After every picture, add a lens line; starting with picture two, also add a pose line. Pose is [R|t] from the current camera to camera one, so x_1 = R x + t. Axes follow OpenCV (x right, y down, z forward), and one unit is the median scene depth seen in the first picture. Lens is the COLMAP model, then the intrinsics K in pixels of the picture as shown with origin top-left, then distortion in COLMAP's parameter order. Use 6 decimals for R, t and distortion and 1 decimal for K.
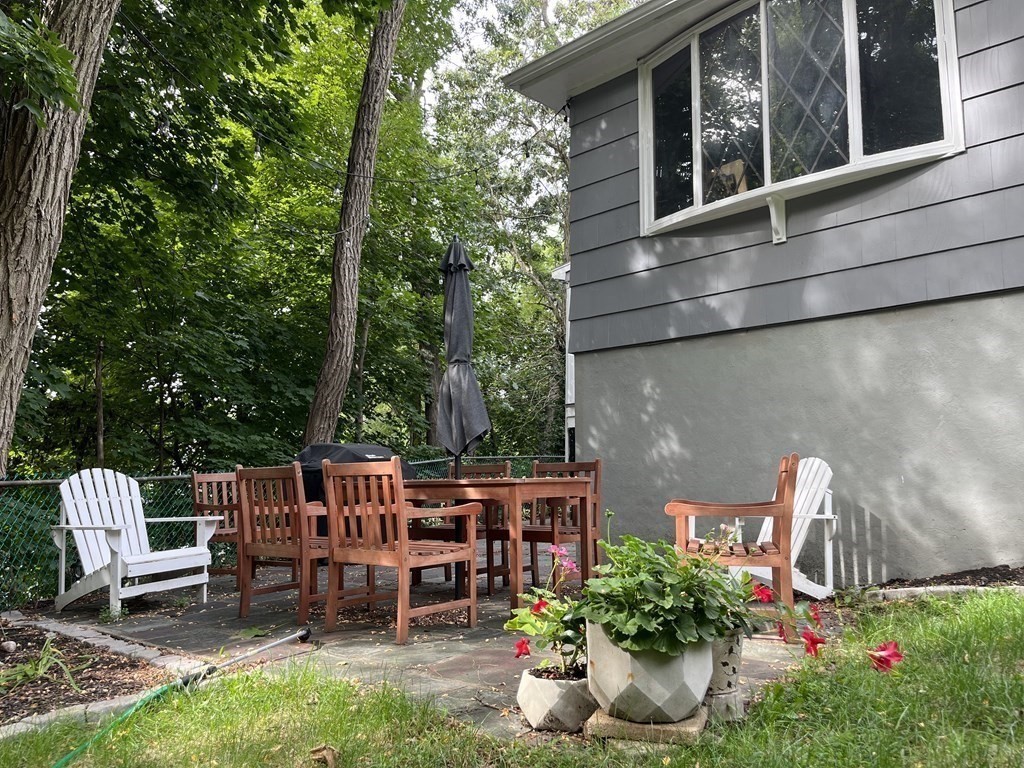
lens RADIAL K [[780.2, 0, 507.1], [0, 780.2, 387.8], [0, 0, 1]] dist [0.061399, -0.089440]
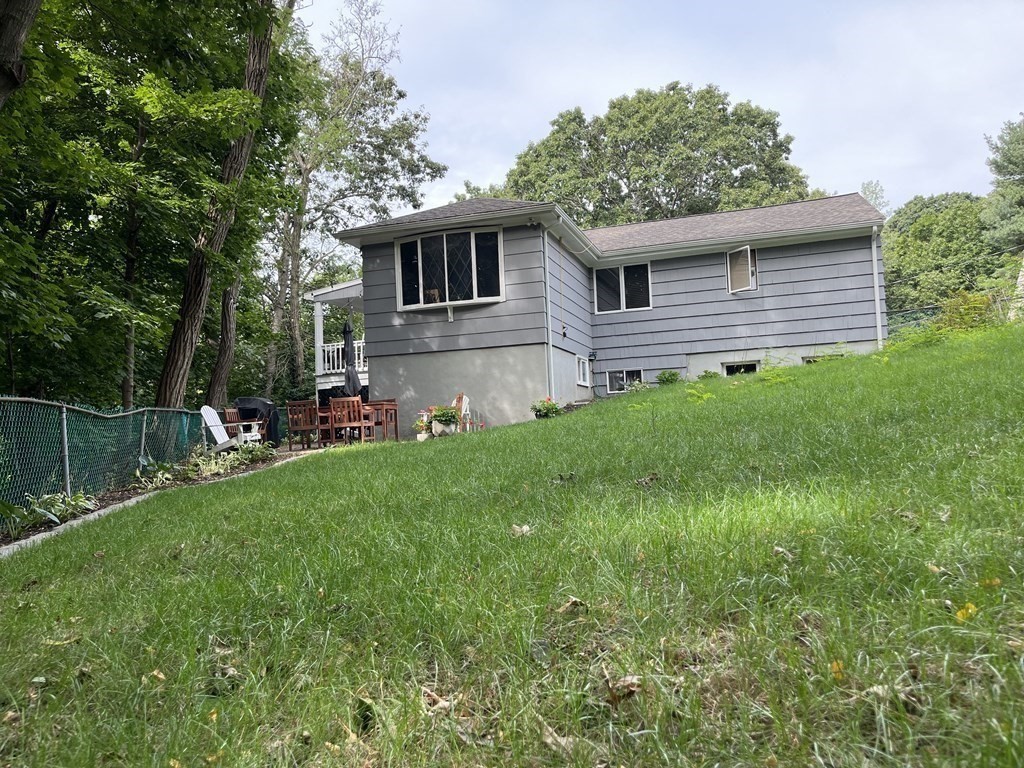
lens RADIAL K [[780.2, 0, 517.3], [0, 780.2, 380.2], [0, 0, 1]] dist [0.061399, -0.089440]
pose [[0.884229, -0.011184, 0.466919, -0.829260], [-0.007593, 0.999237, 0.038314, -0.088192], [-0.466991, -0.037423, 0.883470, -1.762113]]
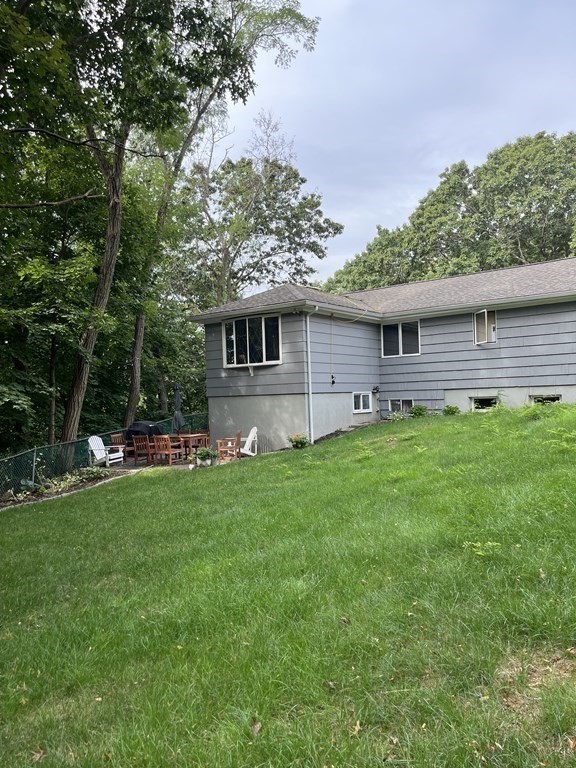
lens RADIAL K [[585.2, 0, 289.9], [0, 585.2, 380.0], [0, 0, 1]] dist [0.061399, -0.089440]
pose [[0.988262, -0.031924, 0.149397, 0.076556], [0.018302, 0.995620, 0.091681, -0.490108], [-0.151669, -0.087870, 0.984518, -2.371941]]
